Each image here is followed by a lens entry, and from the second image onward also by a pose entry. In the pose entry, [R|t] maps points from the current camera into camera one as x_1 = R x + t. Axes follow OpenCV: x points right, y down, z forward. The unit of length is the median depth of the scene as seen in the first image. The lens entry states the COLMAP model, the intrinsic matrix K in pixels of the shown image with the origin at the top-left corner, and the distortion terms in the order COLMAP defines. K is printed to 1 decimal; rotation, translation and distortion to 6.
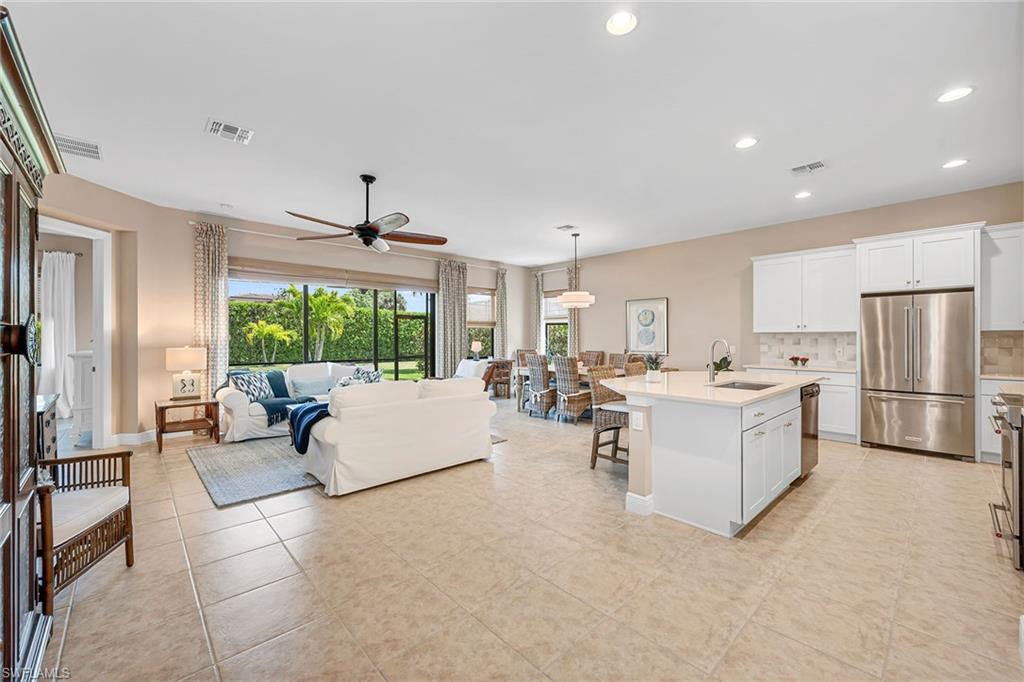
lens RADIAL K [[407.0, 0, 515.3], [0, 407.0, 338.4], [0, 0, 1]] dist [-0.001425, 0.003337]
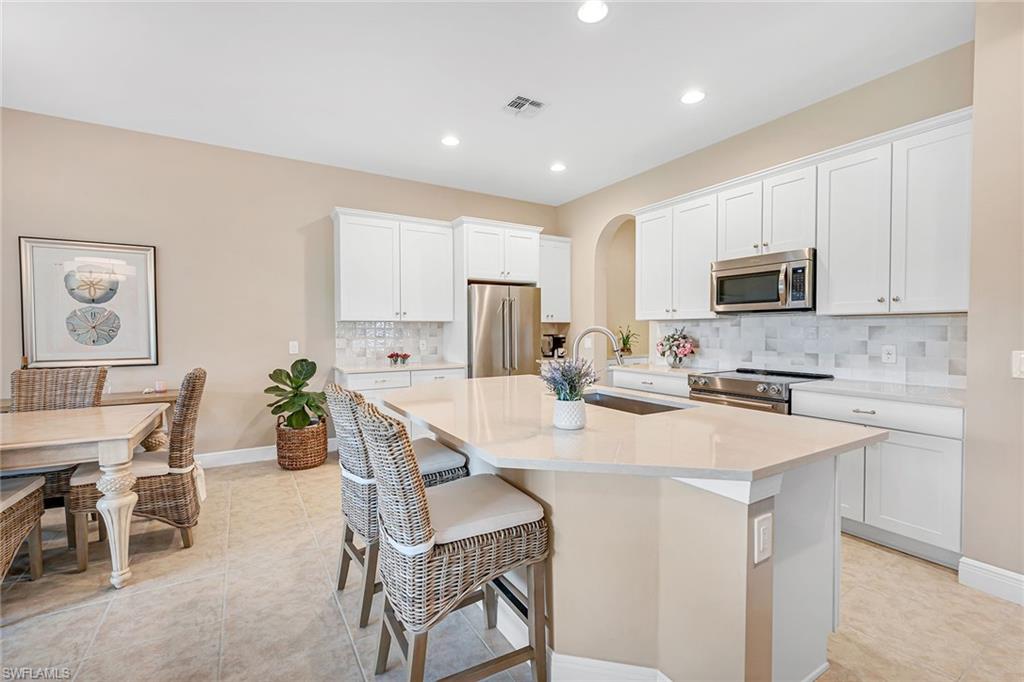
lens RADIAL K [[445.0, 0, 514.9], [0, 445.0, 336.9], [0, 0, 1]] dist [-0.002868, -0.000556]
pose [[0.203131, -0.014932, 0.979038, -0.084099], [0.004585, 0.999887, 0.014299, 0.003943], [-0.979141, 0.001584, 0.203176, 0.625629]]
